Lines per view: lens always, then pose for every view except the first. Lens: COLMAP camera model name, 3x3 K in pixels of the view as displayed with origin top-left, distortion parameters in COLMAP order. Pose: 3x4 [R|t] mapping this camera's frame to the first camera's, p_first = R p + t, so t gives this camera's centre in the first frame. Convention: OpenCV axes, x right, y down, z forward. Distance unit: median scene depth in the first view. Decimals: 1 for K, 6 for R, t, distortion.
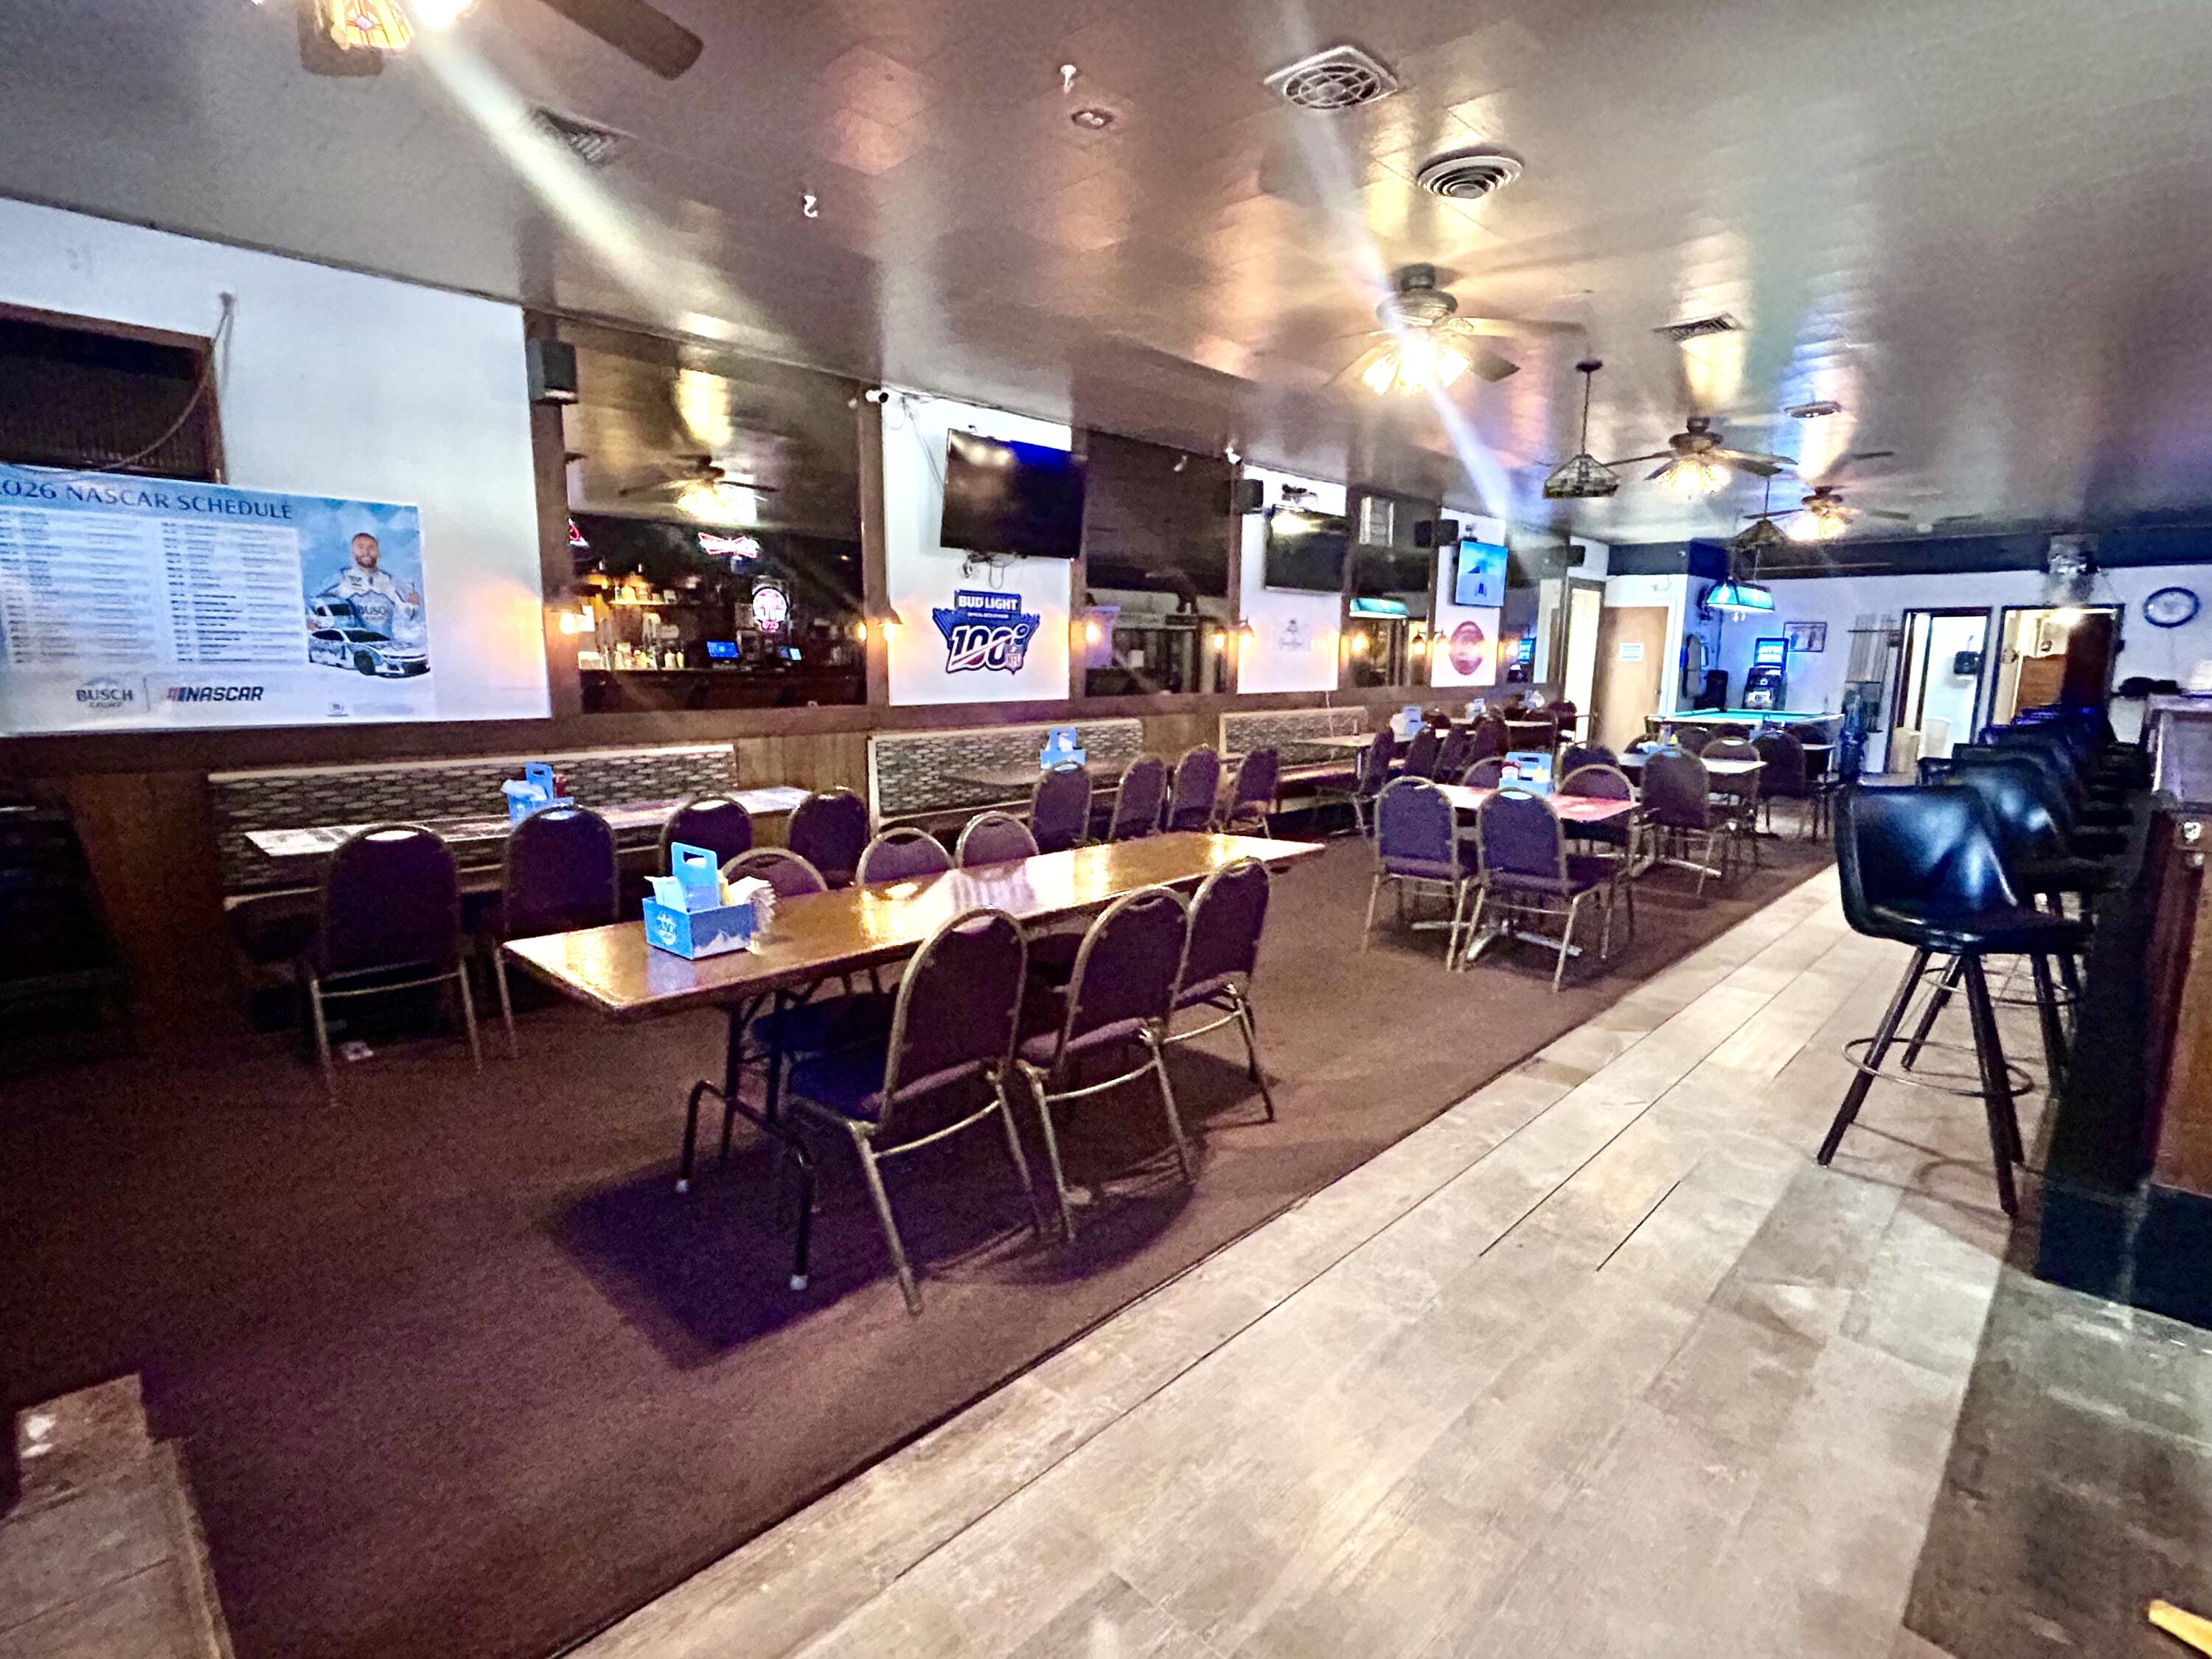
lens RADIAL K [[1080.4, 0, 1100.3], [0, 1080.4, 834.9], [0, 0, 1]] dist [-0.006117, 0.003866]
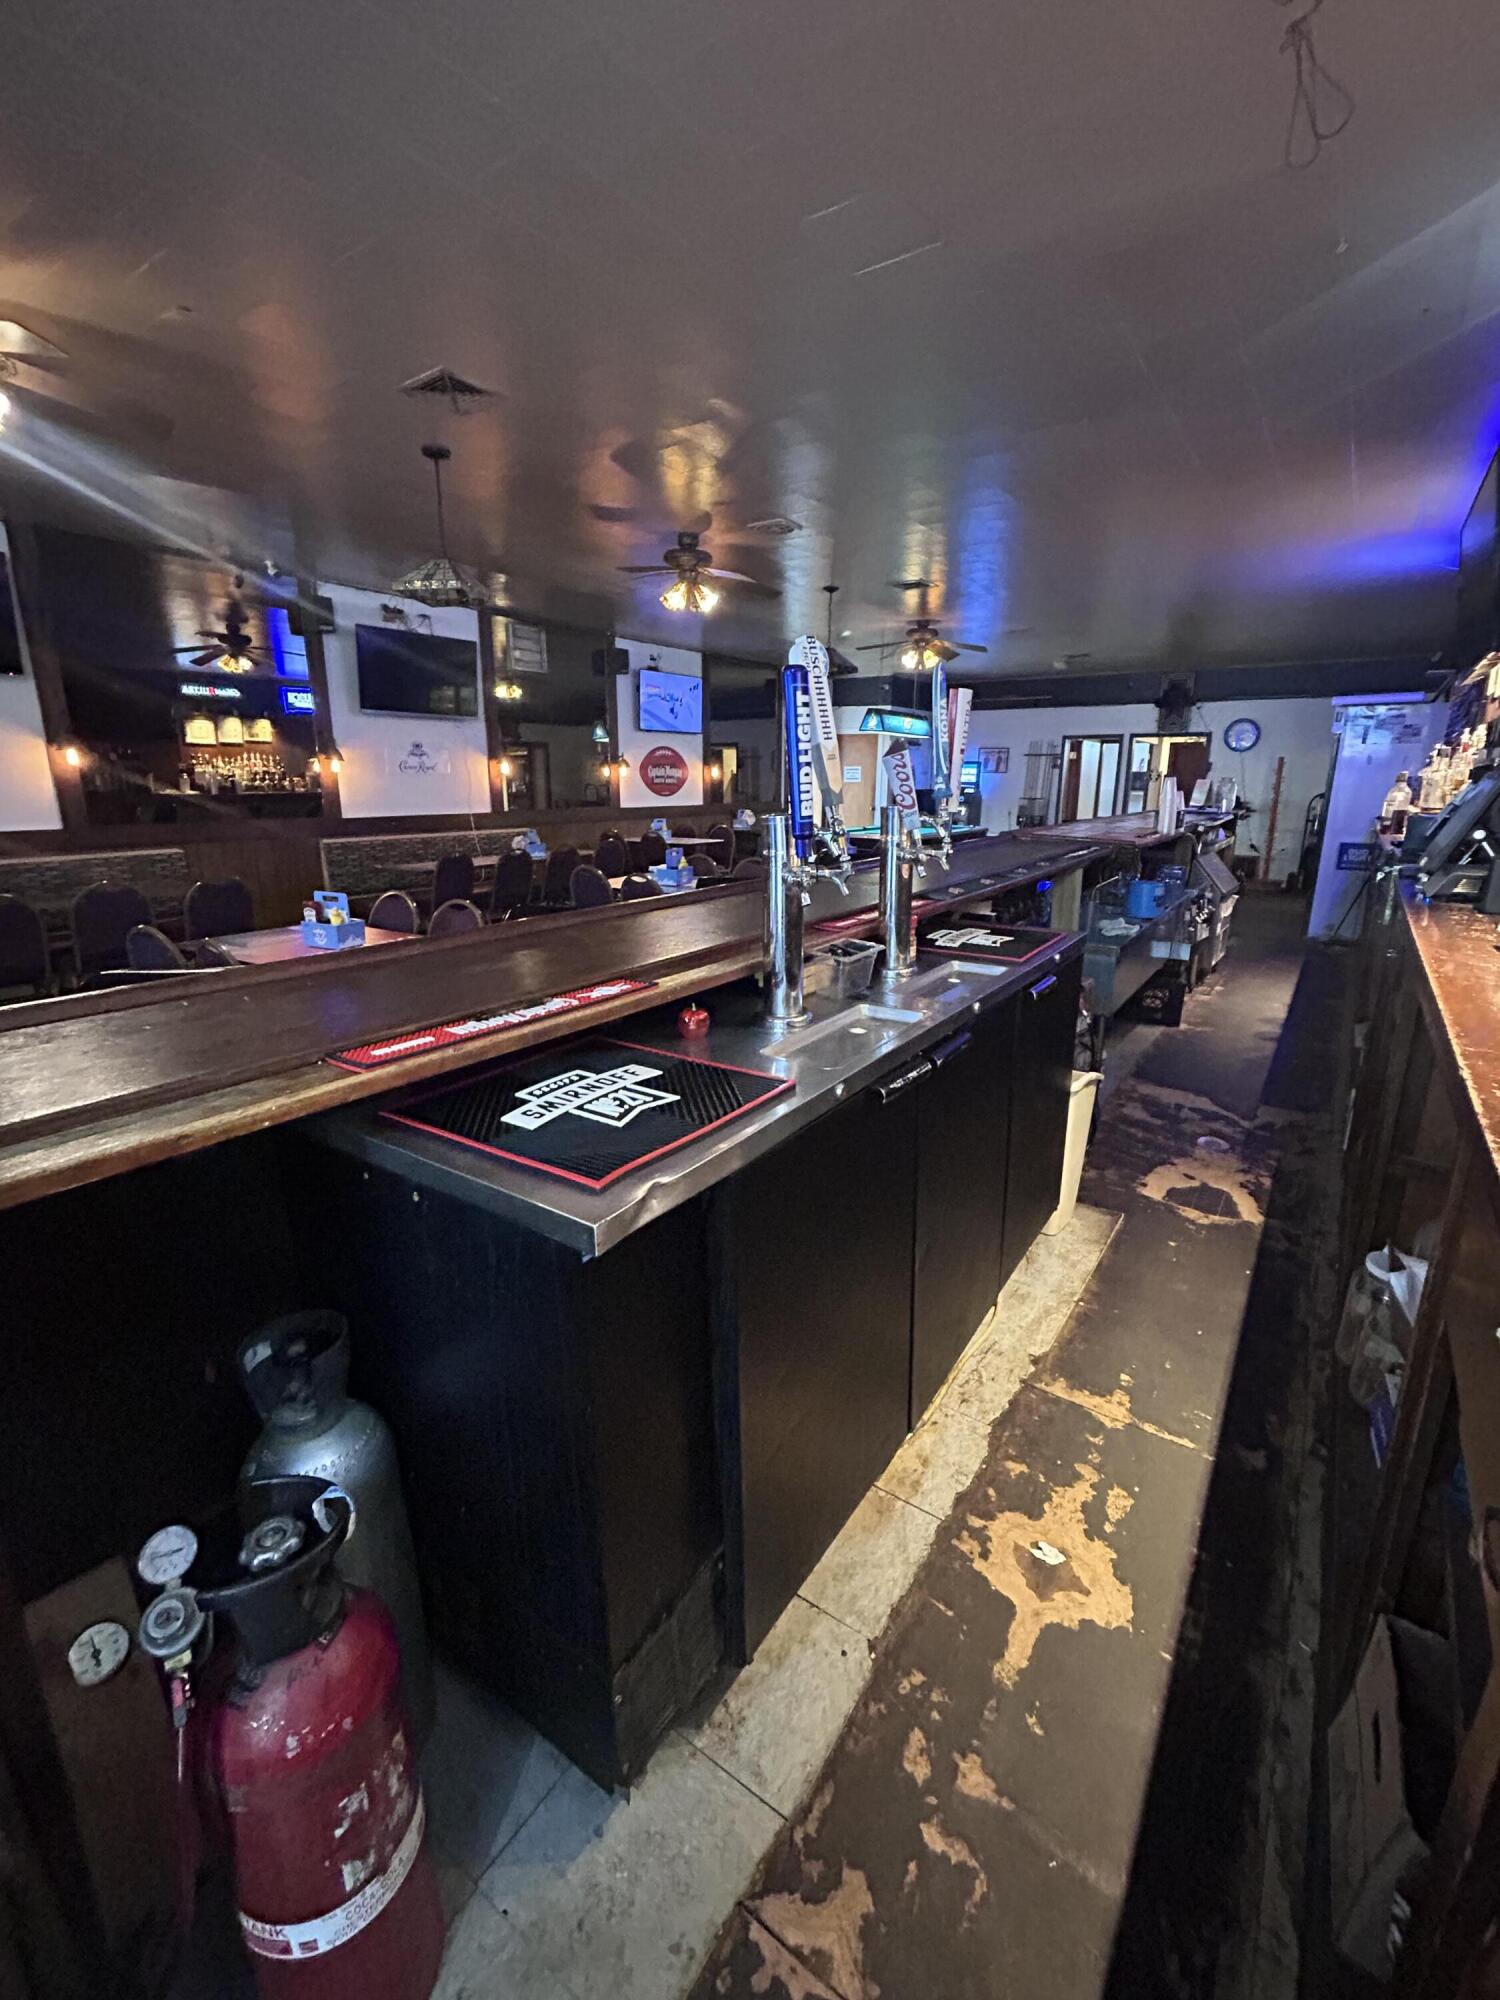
lens RADIAL K [[824.7, 0, 759.2], [0, 824.7, 1002.1], [0, 0, 1]] dist [-0.000643, -0.000408]
pose [[0.992125, -0.034924, 0.120283, 0.332295], [0.021916, 0.993930, 0.107811, -0.027034], [-0.123318, -0.104326, 0.986868, 0.131615]]
